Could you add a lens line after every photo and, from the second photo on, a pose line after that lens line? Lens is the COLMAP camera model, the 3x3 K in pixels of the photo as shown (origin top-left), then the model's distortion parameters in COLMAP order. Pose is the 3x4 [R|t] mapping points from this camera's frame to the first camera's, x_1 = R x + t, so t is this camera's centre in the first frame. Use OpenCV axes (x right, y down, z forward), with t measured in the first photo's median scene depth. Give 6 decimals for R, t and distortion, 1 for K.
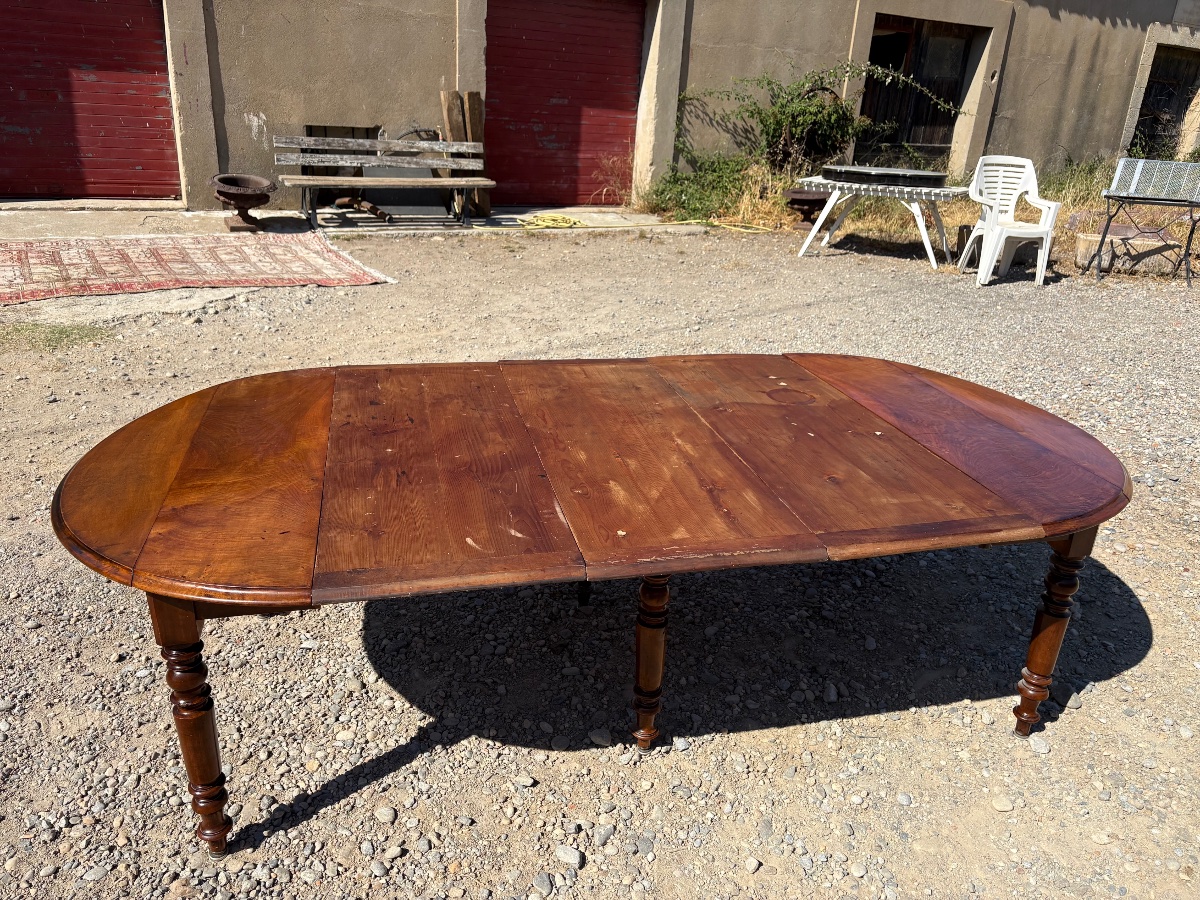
lens RADIAL K [[910.3, 0, 592.2], [0, 910.3, 452.5], [0, 0, 1]] dist [0.040495, -0.039015]
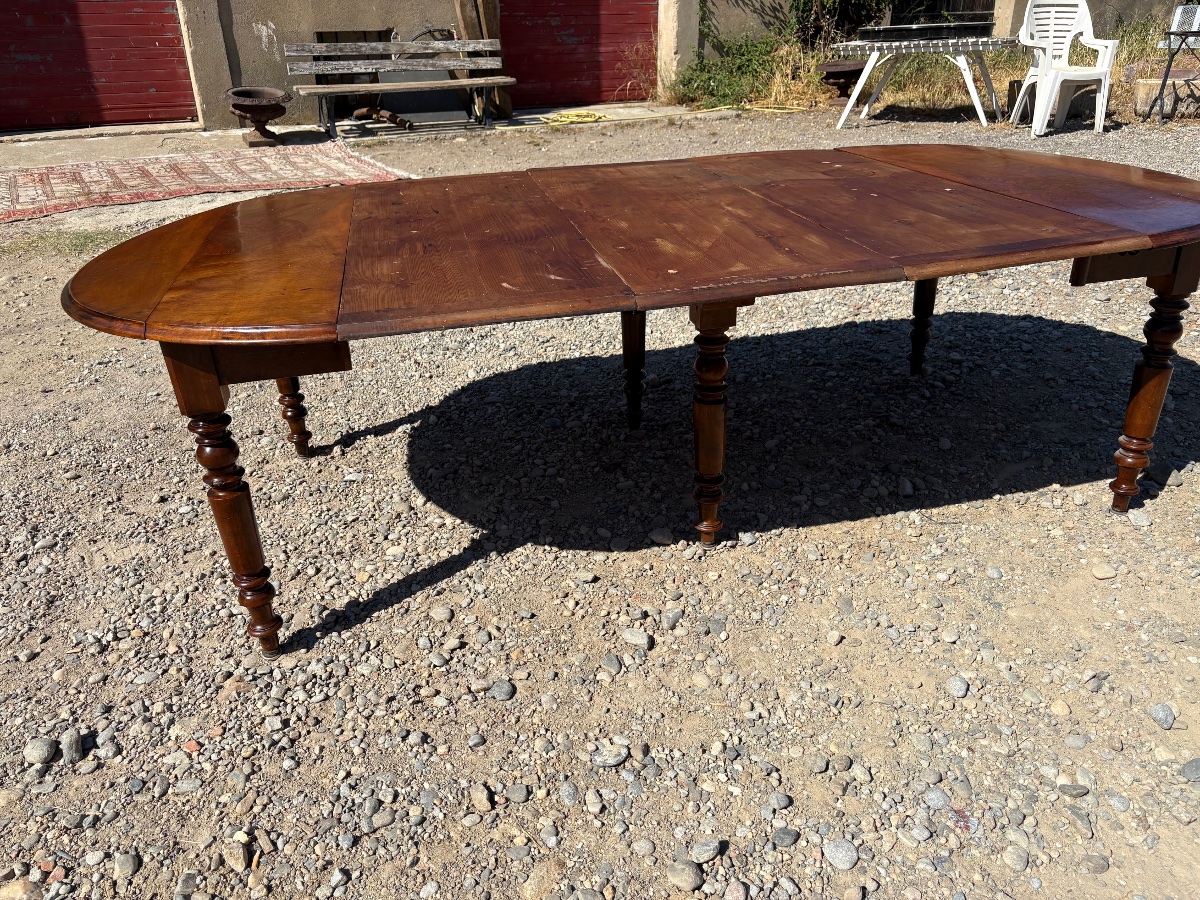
lens RADIAL K [[910.3, 0, 594.6], [0, 910.3, 452.0], [0, 0, 1]] dist [0.040495, -0.039015]
pose [[0.996918, -0.063335, -0.046304, -0.004327], [0.066236, 0.995745, 0.064072, 0.062109], [0.042049, -0.066941, 0.996870, 0.025190]]
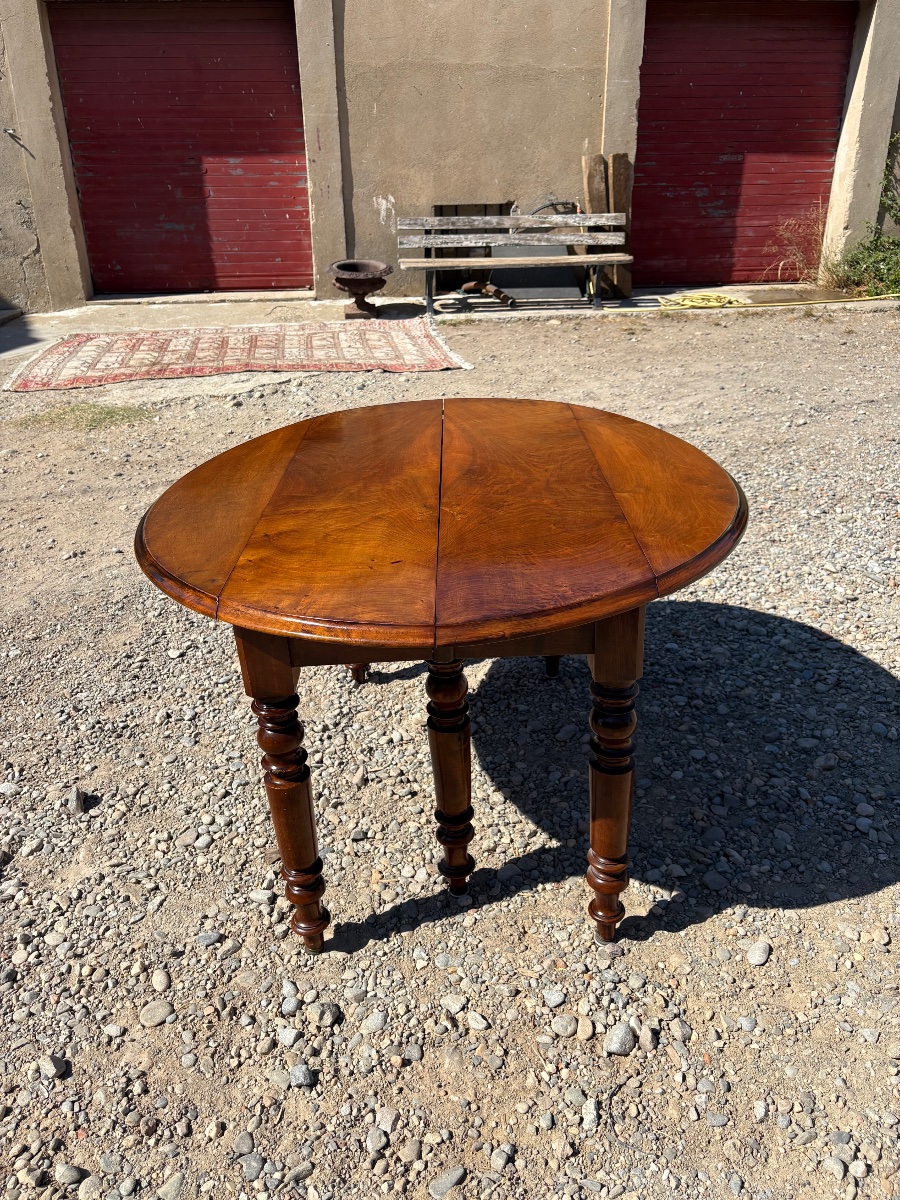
lens RADIAL K [[910.3, 0, 446.4], [0, 910.3, 592.2], [0, 0, 1]] dist [0.040495, -0.039015]
pose [[0.918872, 0.091376, -0.383830, 0.150510], [-0.076939, 0.995635, 0.052836, -0.014169], [0.386982, -0.019018, 0.921891, 0.185556]]
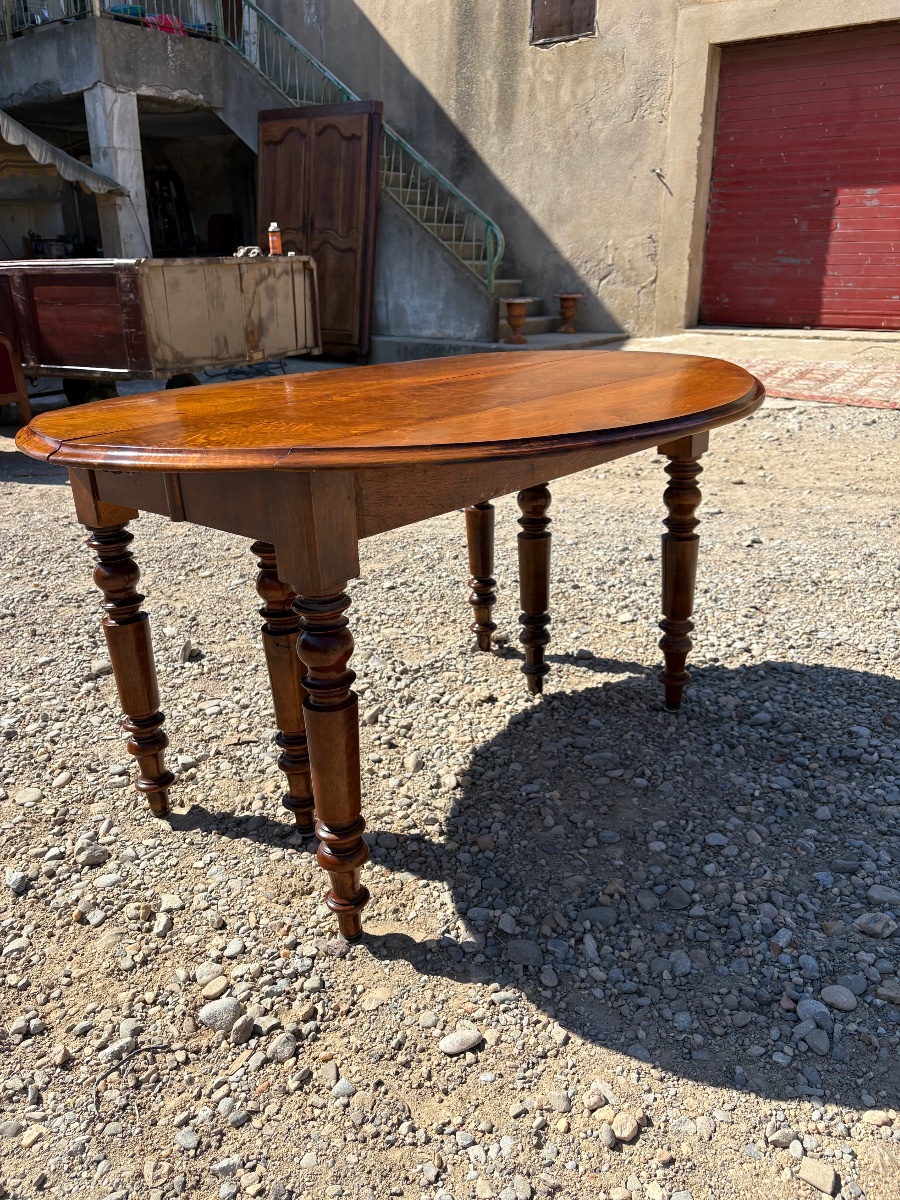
lens RADIAL K [[910.3, 0, 454.8], [0, 910.3, 600.5], [0, 0, 1]] dist [0.040495, -0.039015]
pose [[0.428974, 0.256899, -0.866016, 0.282998], [-0.301039, 0.944560, 0.131081, -0.014861], [0.851678, 0.204474, 0.482529, 0.351326]]
